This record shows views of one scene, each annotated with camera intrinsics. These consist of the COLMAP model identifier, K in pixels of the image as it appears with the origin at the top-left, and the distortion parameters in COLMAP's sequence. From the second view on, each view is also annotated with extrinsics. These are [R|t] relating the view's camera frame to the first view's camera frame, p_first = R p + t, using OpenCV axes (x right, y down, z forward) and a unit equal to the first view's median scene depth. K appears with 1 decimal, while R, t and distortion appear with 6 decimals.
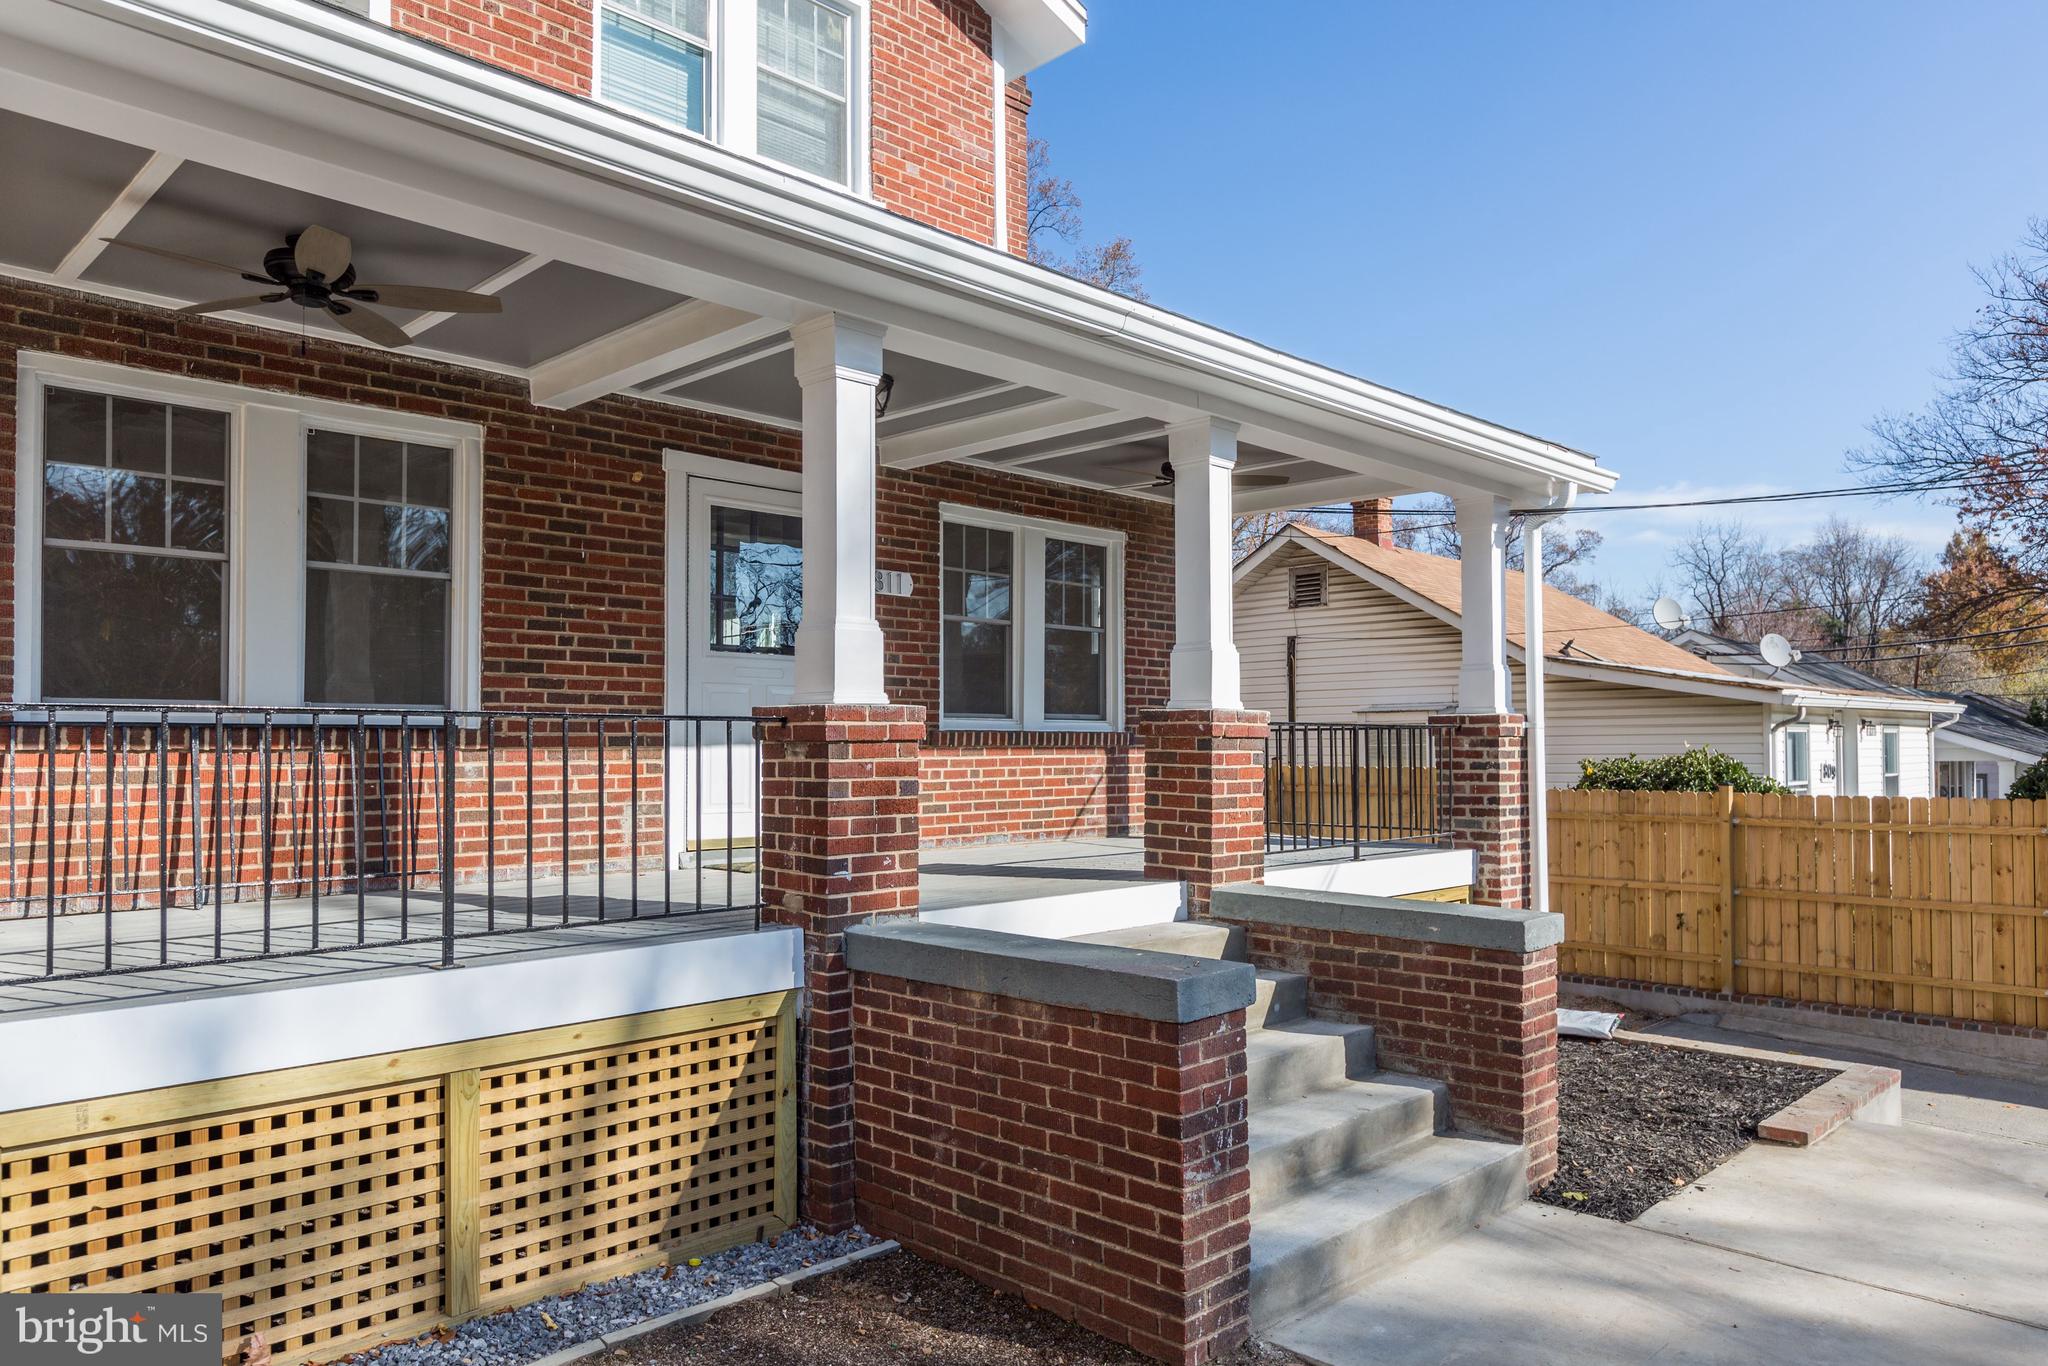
lens RADIAL K [[1374.9, 0, 975.0], [0, 1374.9, 709.2], [0, 0, 1]] dist [0.007048, -0.006248]
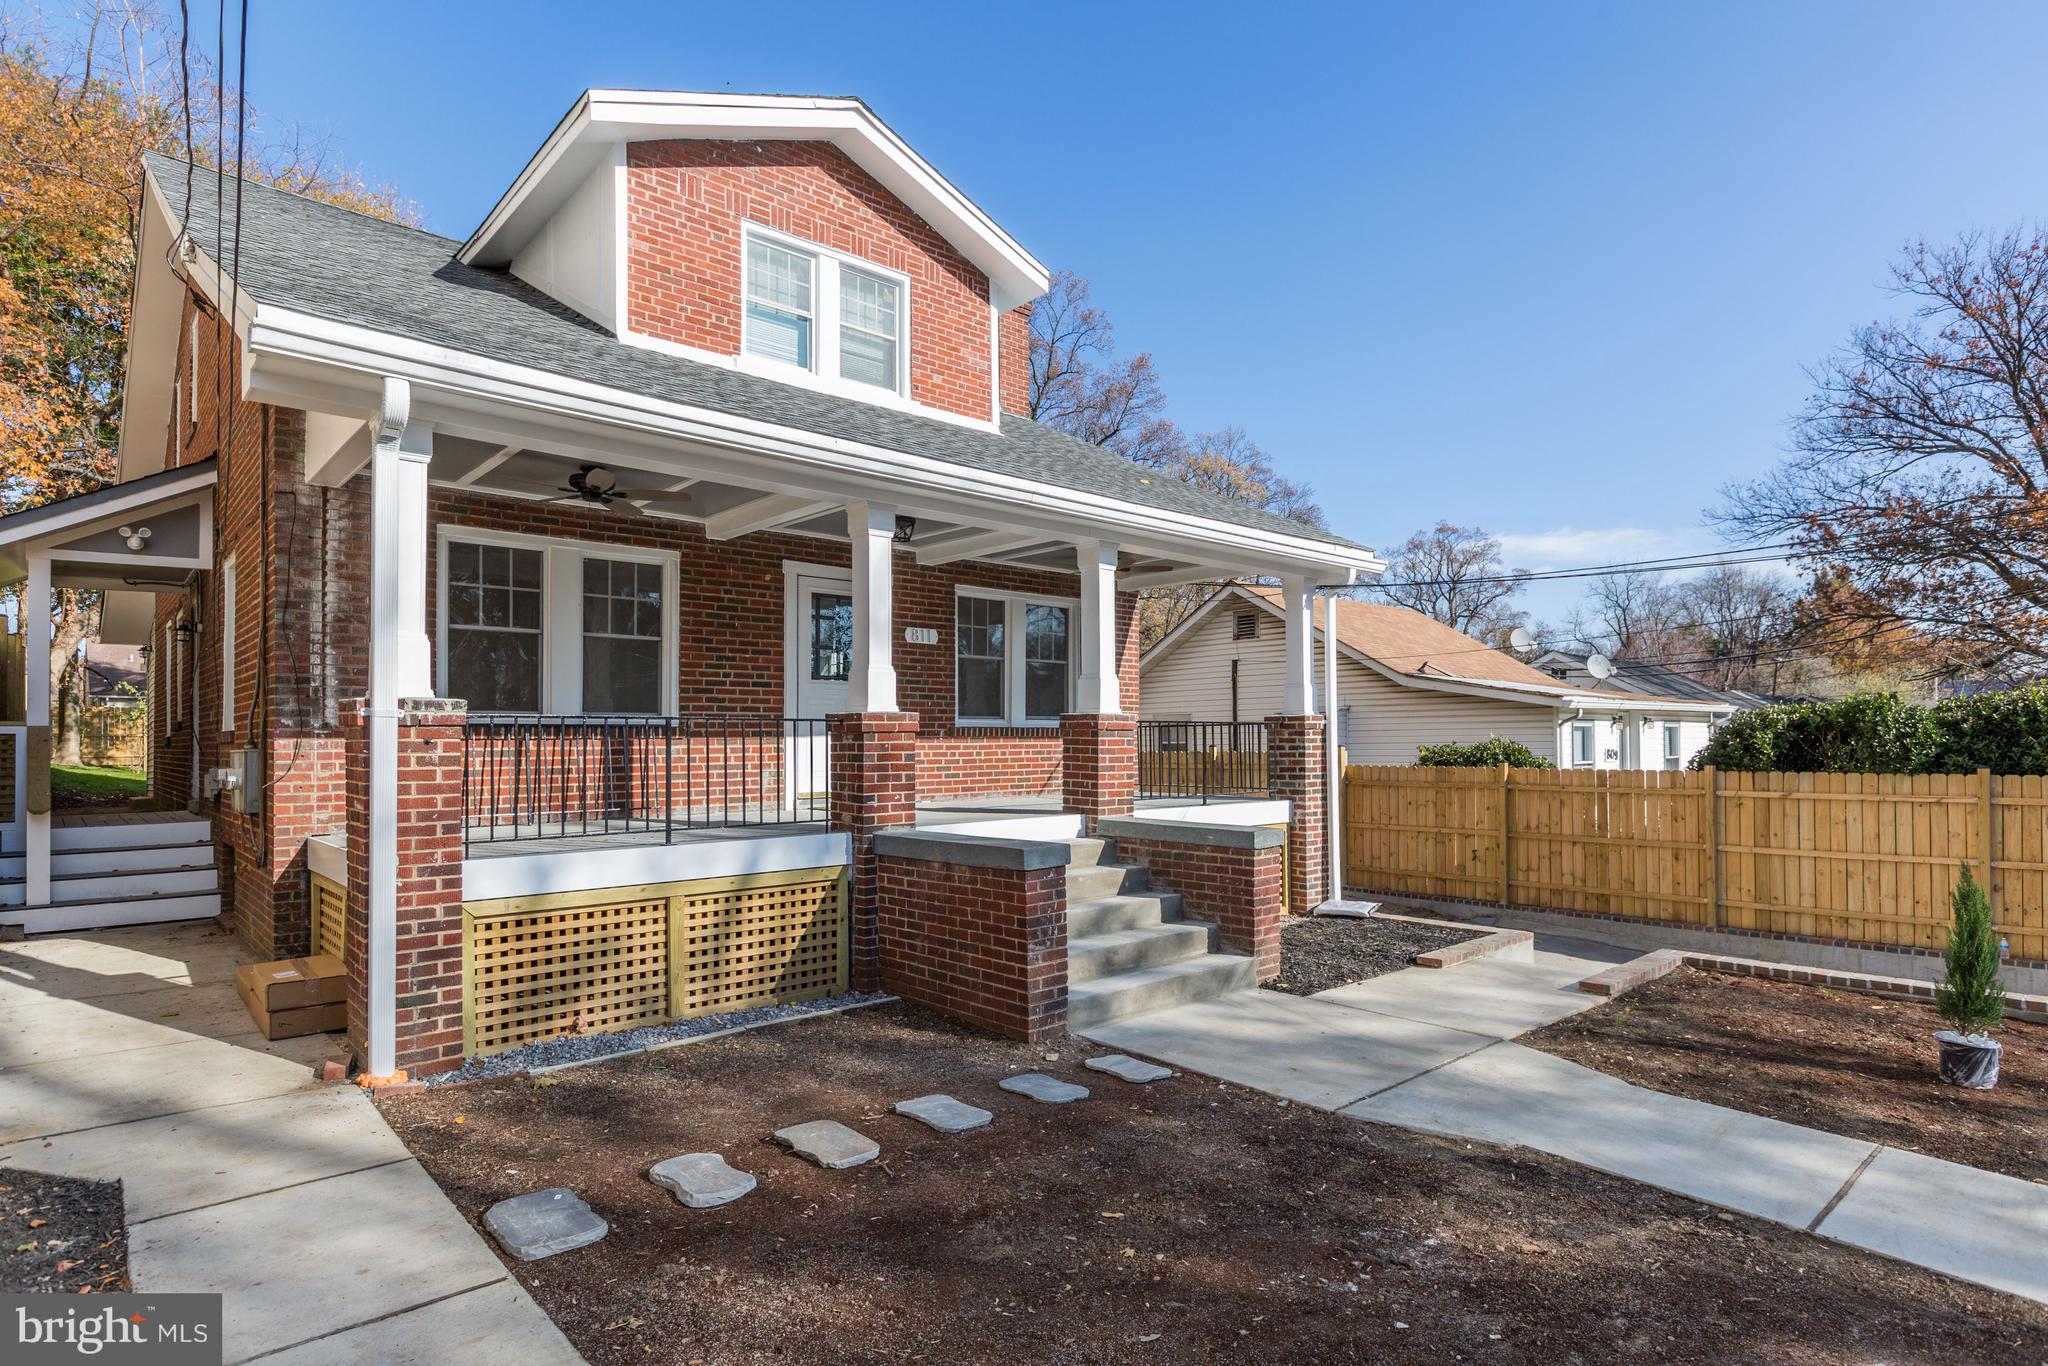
lens RADIAL K [[1073.0, 0, 972.2], [0, 1073.0, 714.1], [0, 0, 1]] dist [-0.004016, 0.000602]
pose [[0.997713, -0.004298, -0.067454, 0.093339], [0.004440, 0.999988, 0.001961, -0.002222], [0.067445, -0.002256, 0.997720, -0.299311]]
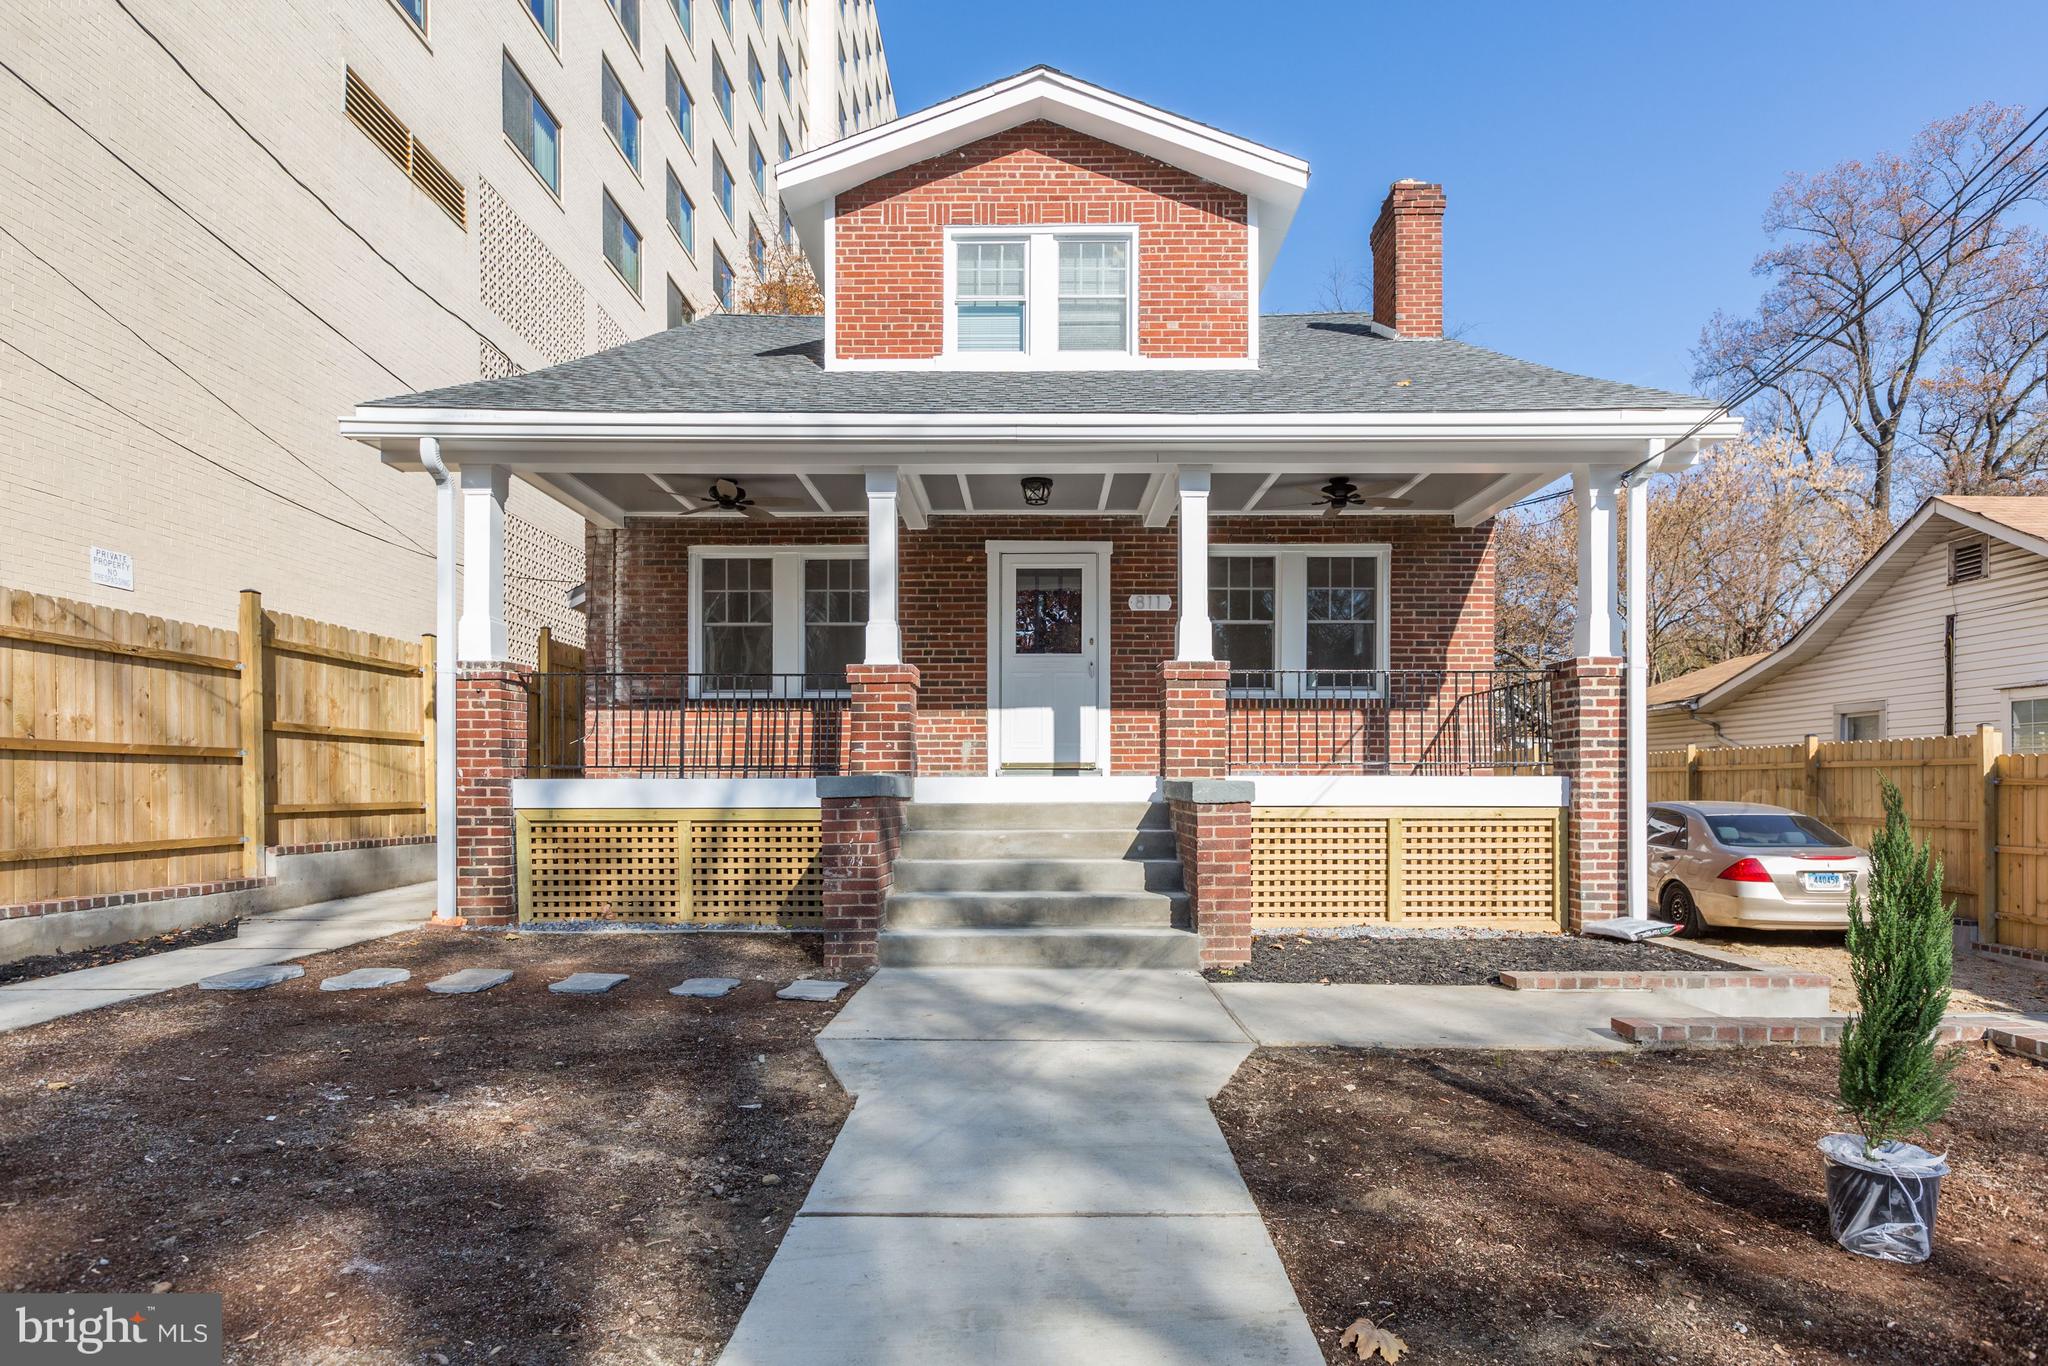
lens RADIAL K [[1073.0, 0, 994.9], [0, 1073.0, 771.9], [0, 0, 1]] dist [-0.004016, 0.000602]
pose [[0.703623, -0.001513, -0.710572, 0.771212], [0.016571, 0.999761, 0.014280, 0.089467], [0.710380, -0.021823, 0.703480, 0.032406]]
